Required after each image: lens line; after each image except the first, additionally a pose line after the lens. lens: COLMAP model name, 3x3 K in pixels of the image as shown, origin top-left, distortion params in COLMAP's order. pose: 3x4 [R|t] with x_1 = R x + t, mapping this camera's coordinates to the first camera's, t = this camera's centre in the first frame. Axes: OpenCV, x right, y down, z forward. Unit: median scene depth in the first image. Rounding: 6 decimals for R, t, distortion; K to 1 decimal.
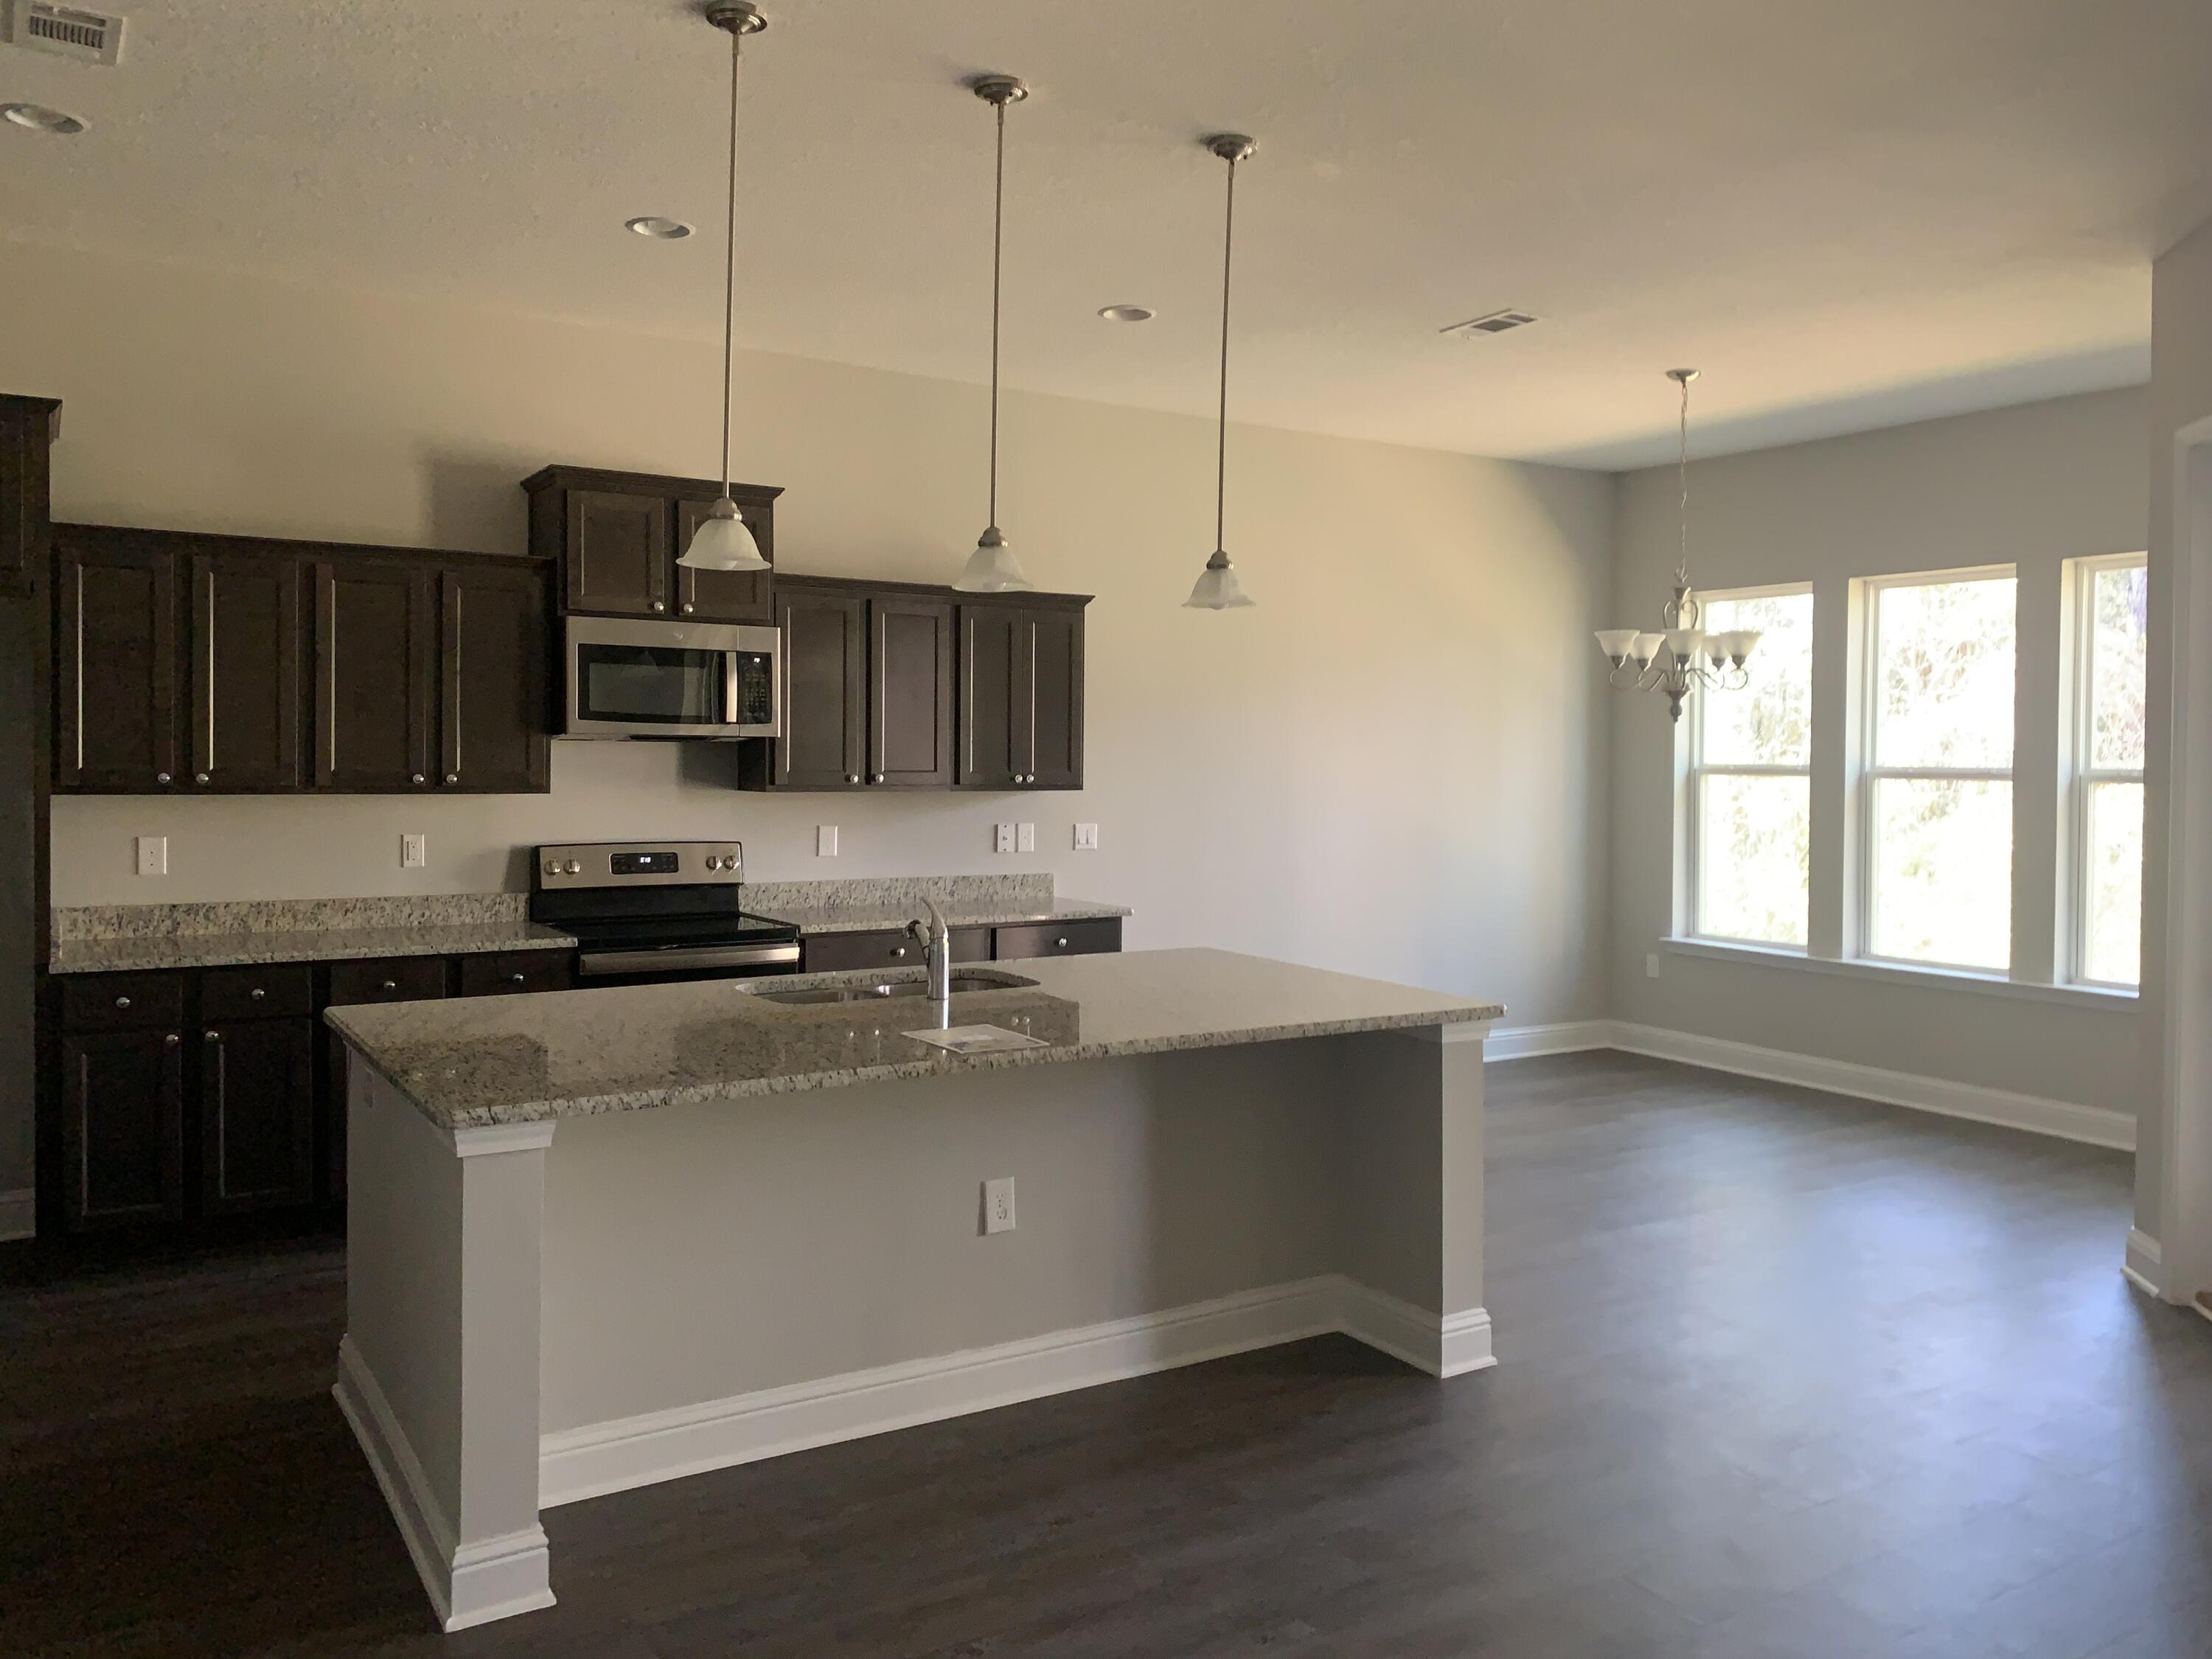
lens RADIAL K [[1687.6, 0, 1131.4], [0, 1687.6, 770.2], [0, 0, 1]] dist [0.061624, -0.089621]
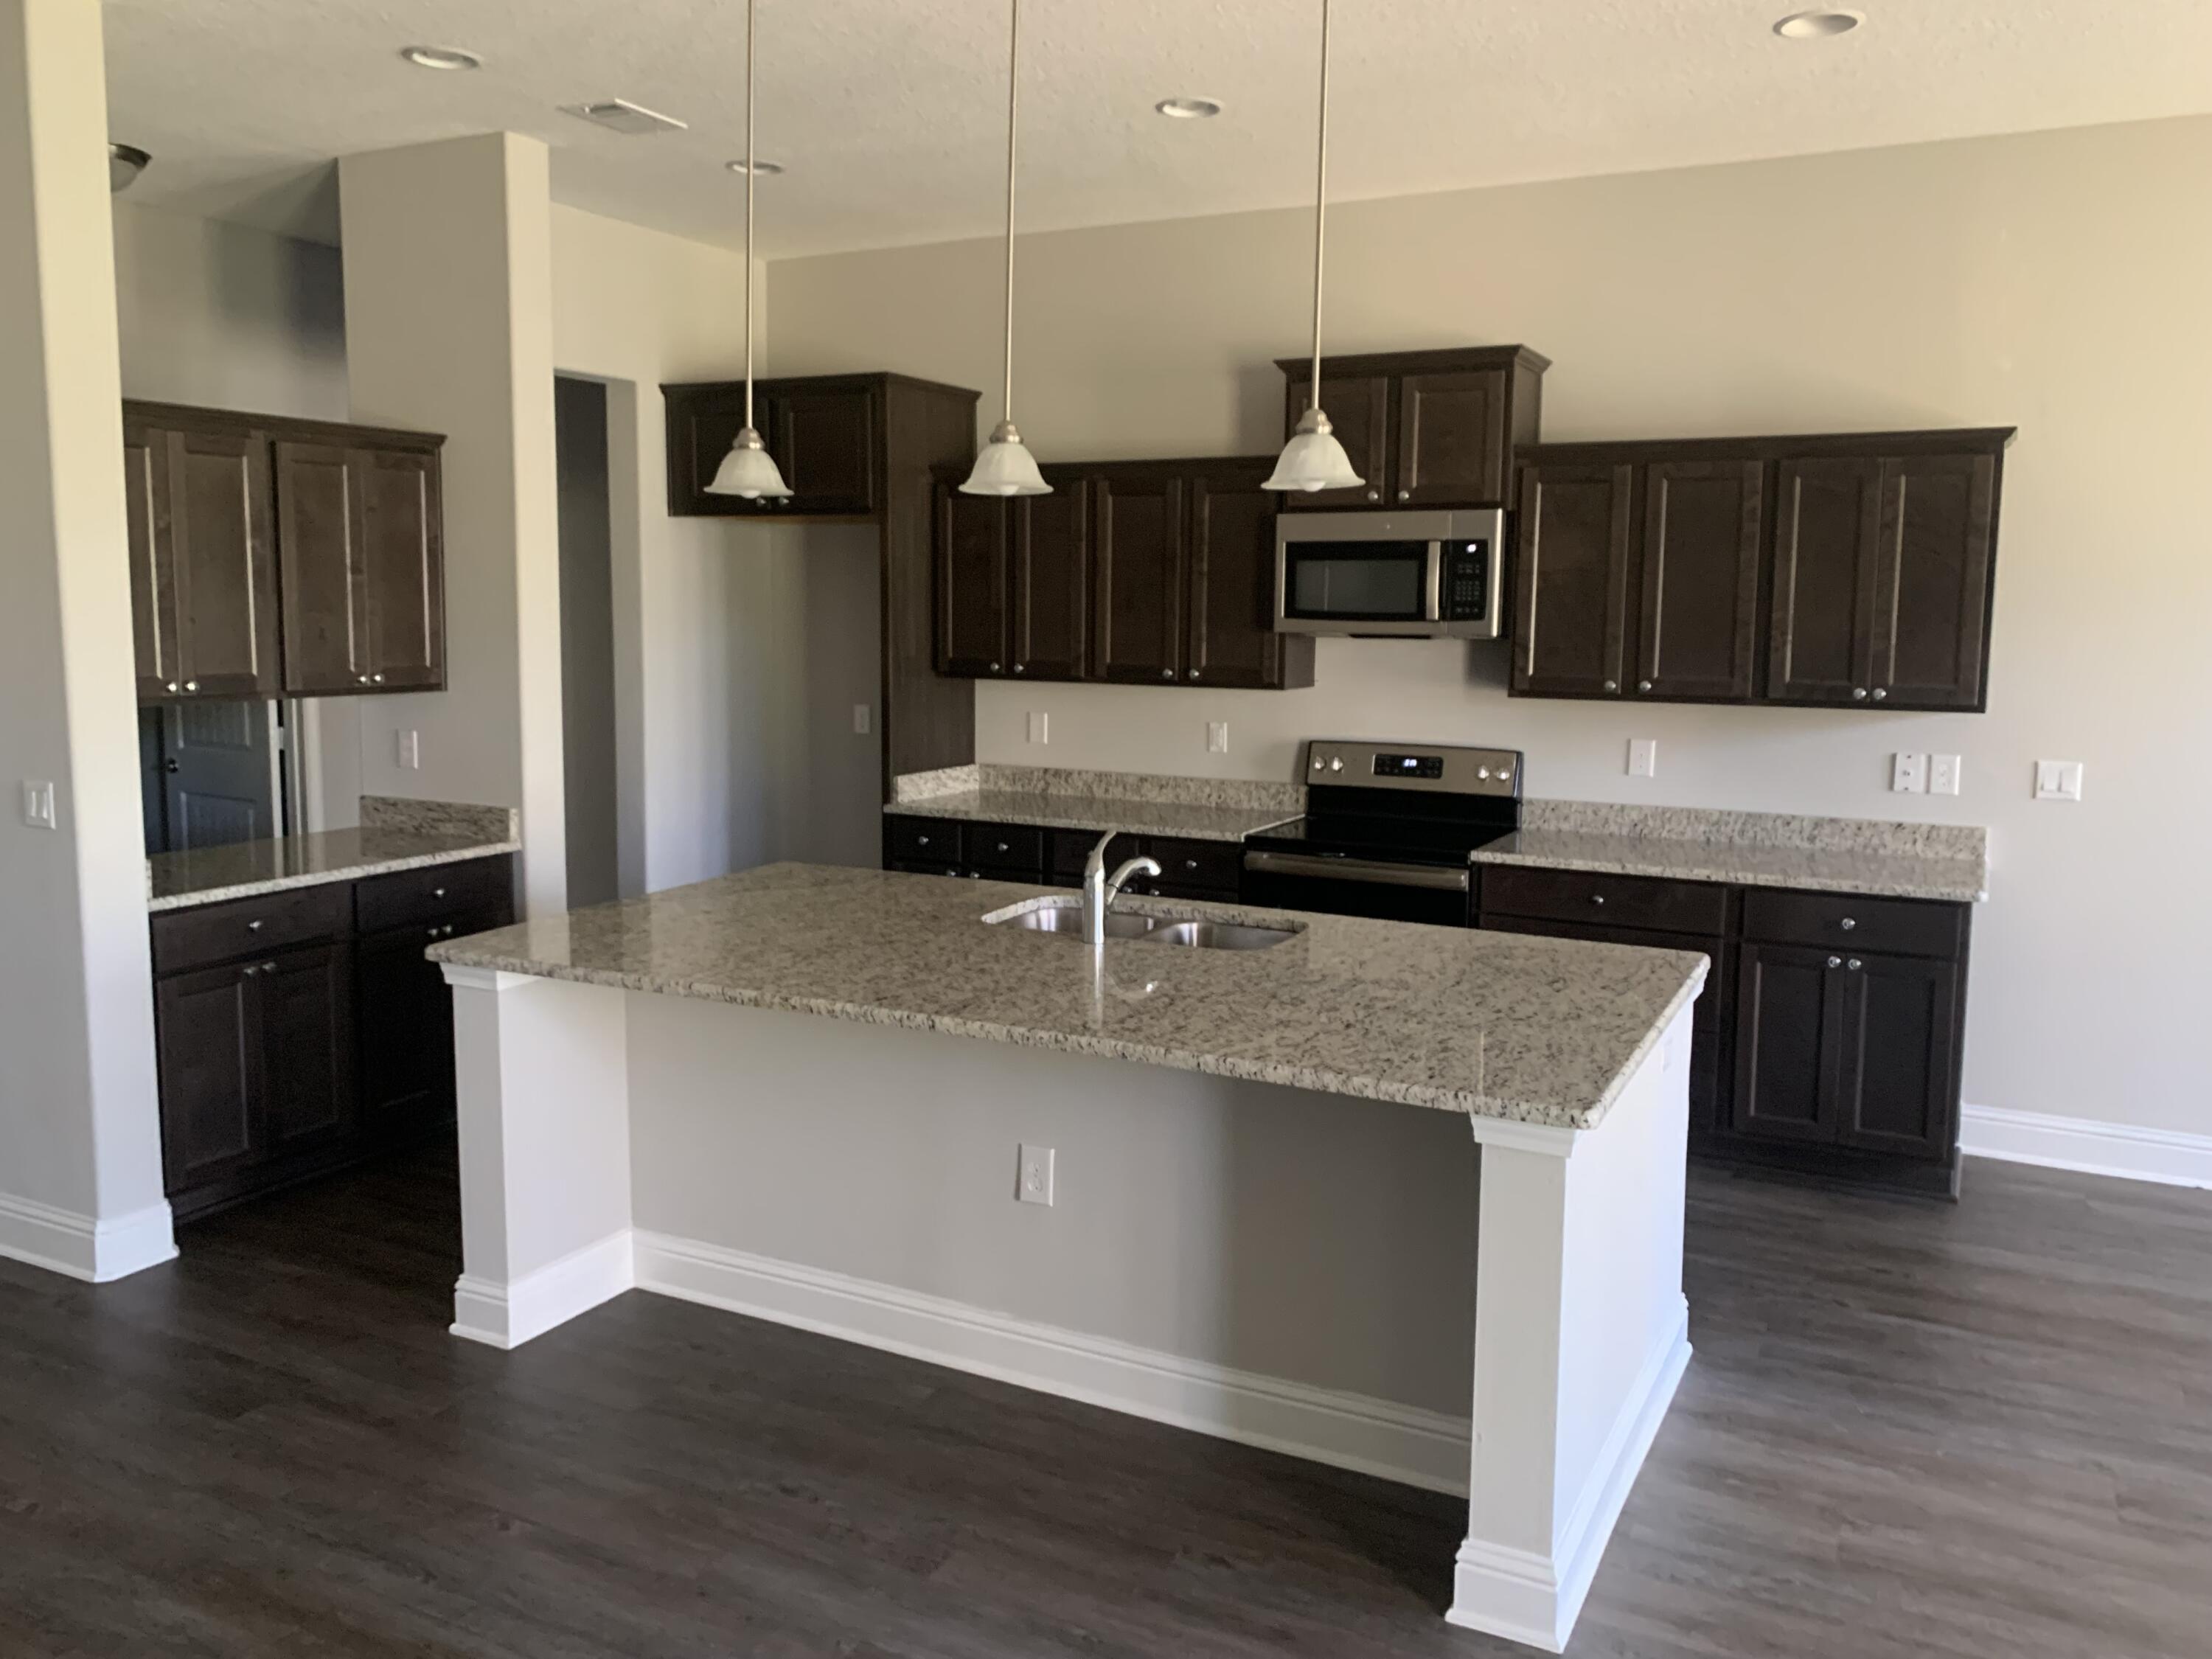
lens RADIAL K [[1687.6, 0, 1089.6], [0, 1687.6, 780.3], [0, 0, 1]] dist [0.061624, -0.089621]
pose [[0.481004, 0.089320, -0.872157, 0.518506], [-0.012298, 0.995386, 0.095158, -0.029189], [0.876632, -0.035045, 0.479883, 0.436669]]
